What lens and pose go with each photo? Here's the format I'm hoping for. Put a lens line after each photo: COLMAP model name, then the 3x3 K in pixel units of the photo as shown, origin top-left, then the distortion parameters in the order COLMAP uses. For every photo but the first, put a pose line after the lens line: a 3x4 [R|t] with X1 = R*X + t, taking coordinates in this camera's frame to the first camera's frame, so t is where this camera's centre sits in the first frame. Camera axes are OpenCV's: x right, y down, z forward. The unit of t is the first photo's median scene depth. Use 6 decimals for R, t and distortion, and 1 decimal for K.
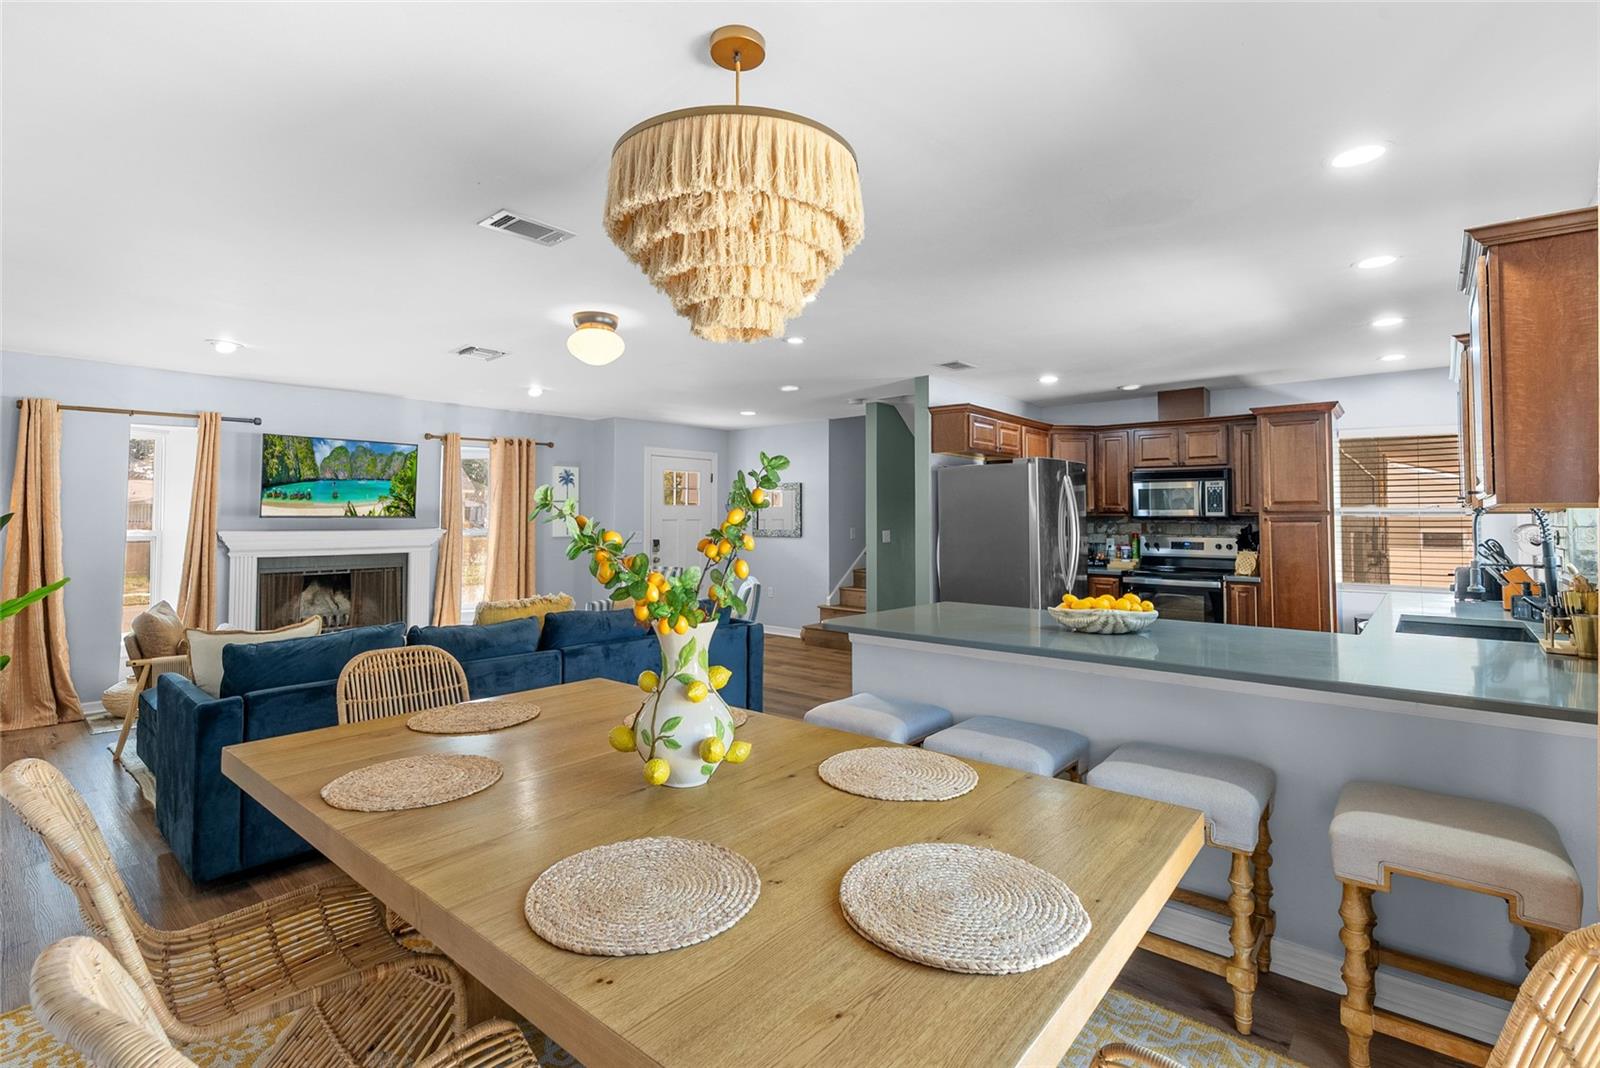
lens RADIAL K [[733.7, 0, 810.9], [0, 733.7, 495.0], [0, 0, 1]] dist [-0.017270, 0.006240]
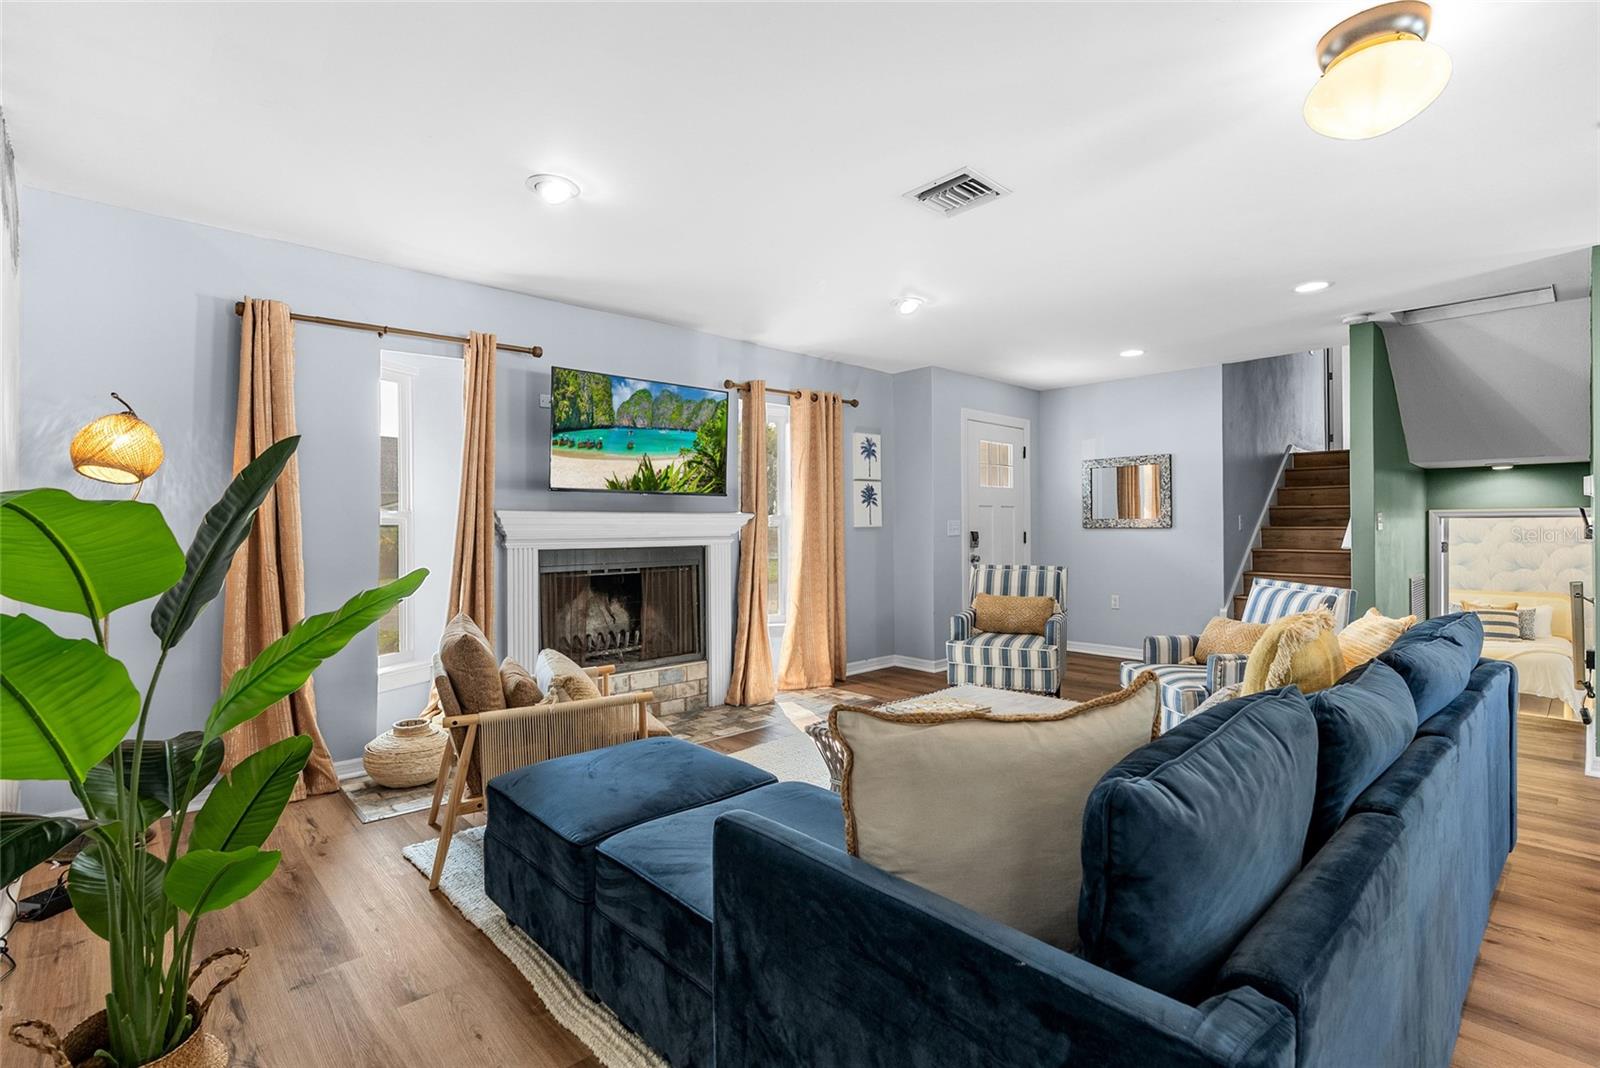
lens RADIAL K [[733.7, 0, 812.9], [0, 733.7, 523.0], [0, 0, 1]] dist [-0.017270, 0.006240]
pose [[0.994037, -0.007707, -0.108768, -0.409542], [0.010503, 0.999628, 0.025162, 0.043830], [0.108533, -0.026155, 0.993749, 0.322324]]
